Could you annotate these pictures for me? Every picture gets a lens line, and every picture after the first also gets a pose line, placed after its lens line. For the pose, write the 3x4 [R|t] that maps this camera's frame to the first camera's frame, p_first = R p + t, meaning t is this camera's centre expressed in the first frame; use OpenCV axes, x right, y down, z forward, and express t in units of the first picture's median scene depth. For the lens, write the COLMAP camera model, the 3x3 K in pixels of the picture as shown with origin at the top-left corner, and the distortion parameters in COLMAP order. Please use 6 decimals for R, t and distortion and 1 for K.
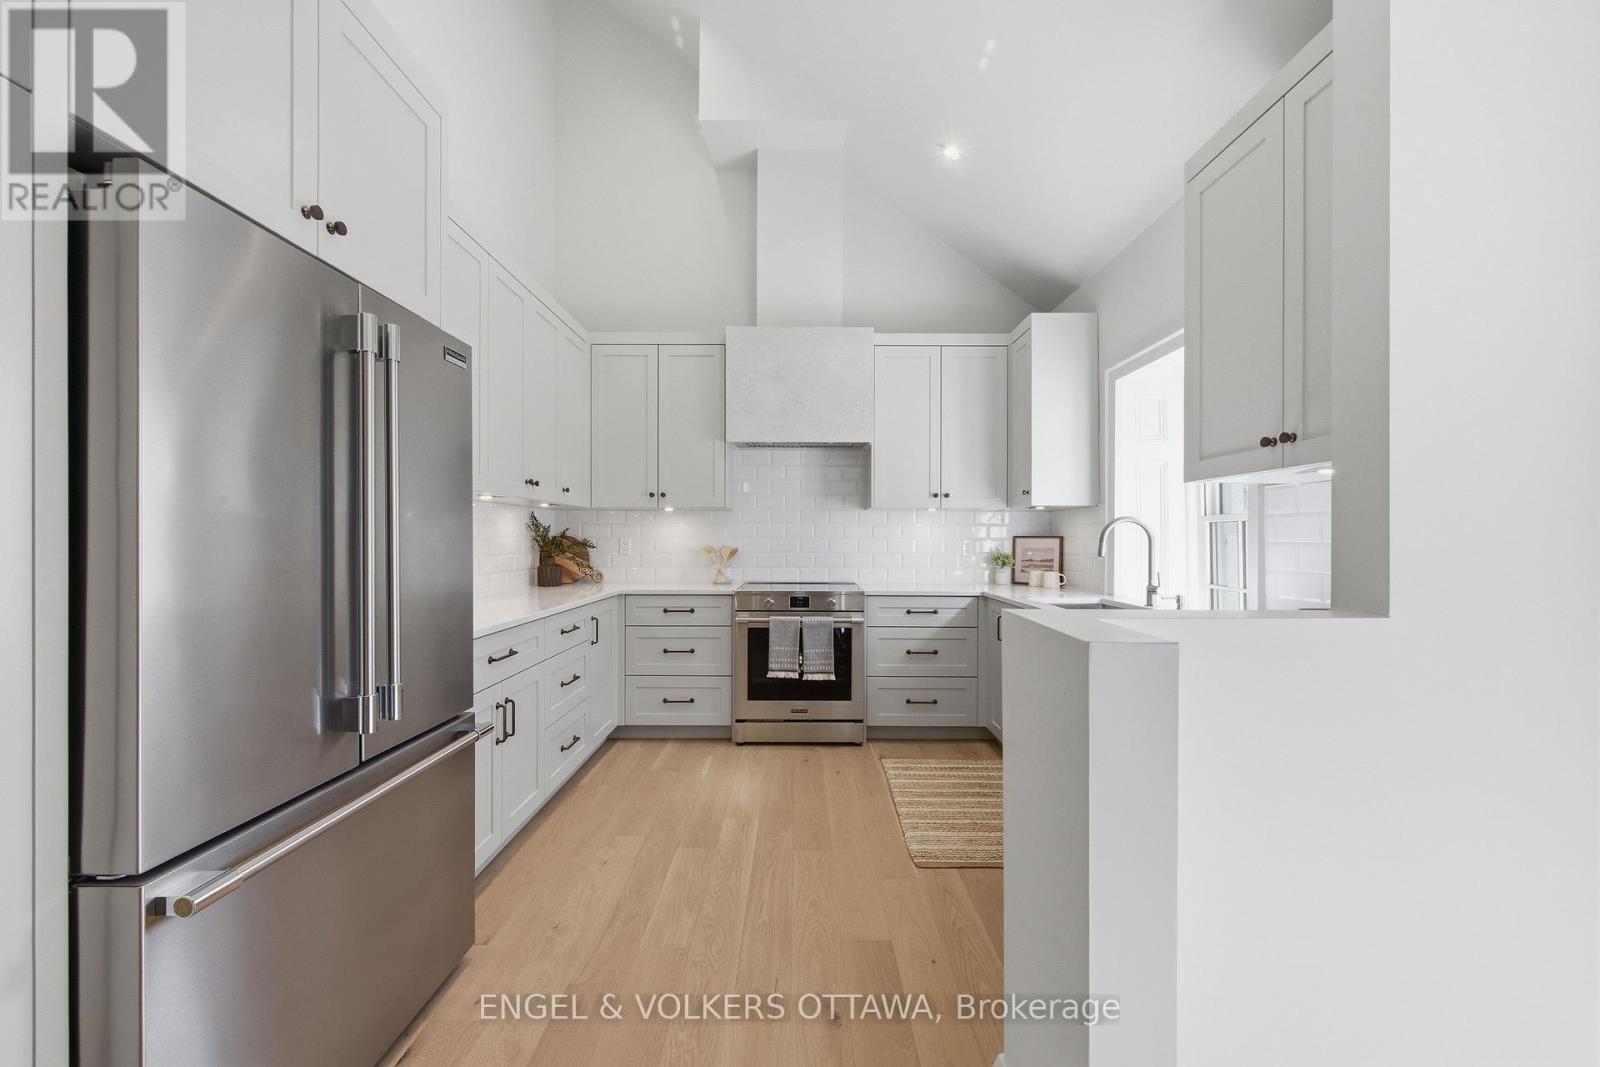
lens RADIAL K [[639.0, 0, 795.8], [0, 639.0, 537.1], [0, 0, 1]] dist [0.000280, -0.000054]
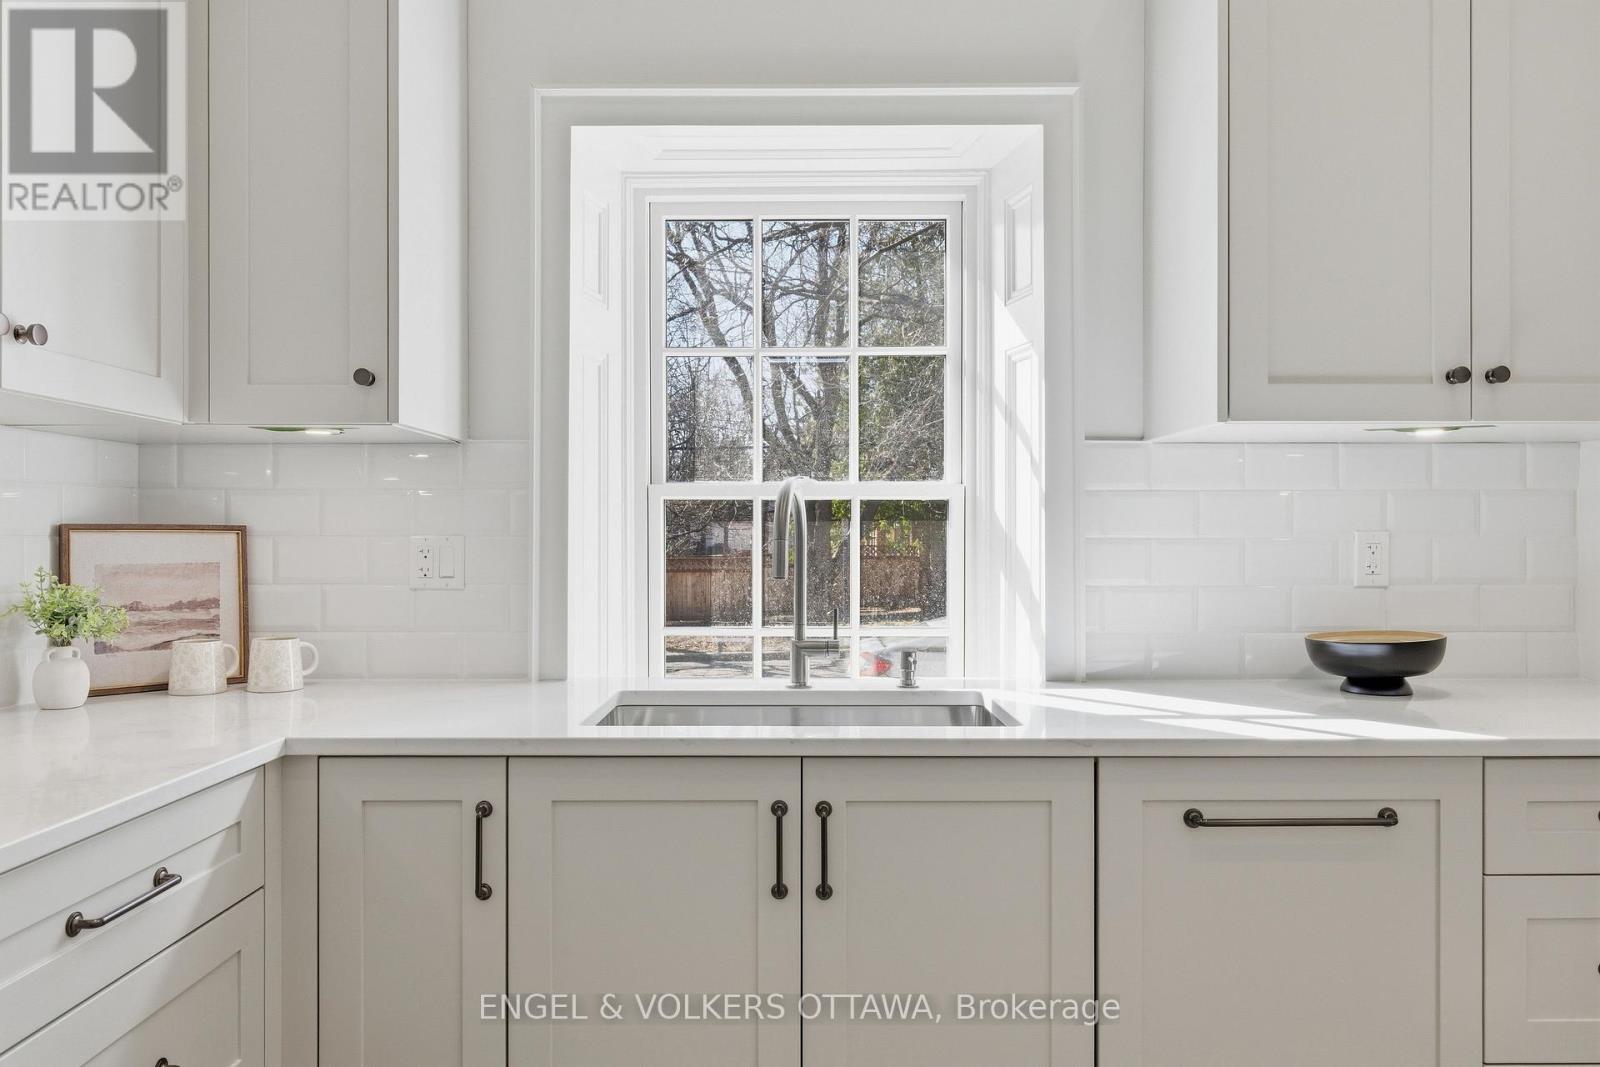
lens RADIAL K [[1068.8, 0, 809.7], [0, 1068.8, 533.9], [0, 0, 1]] dist [0.003449, 0.001175]
pose [[-0.010101, -0.000912, 0.999949, -0.143878], [-0.001133, 0.999999, 0.000900, 0.002112], [-0.999948, -0.001123, -0.010102, 0.814921]]
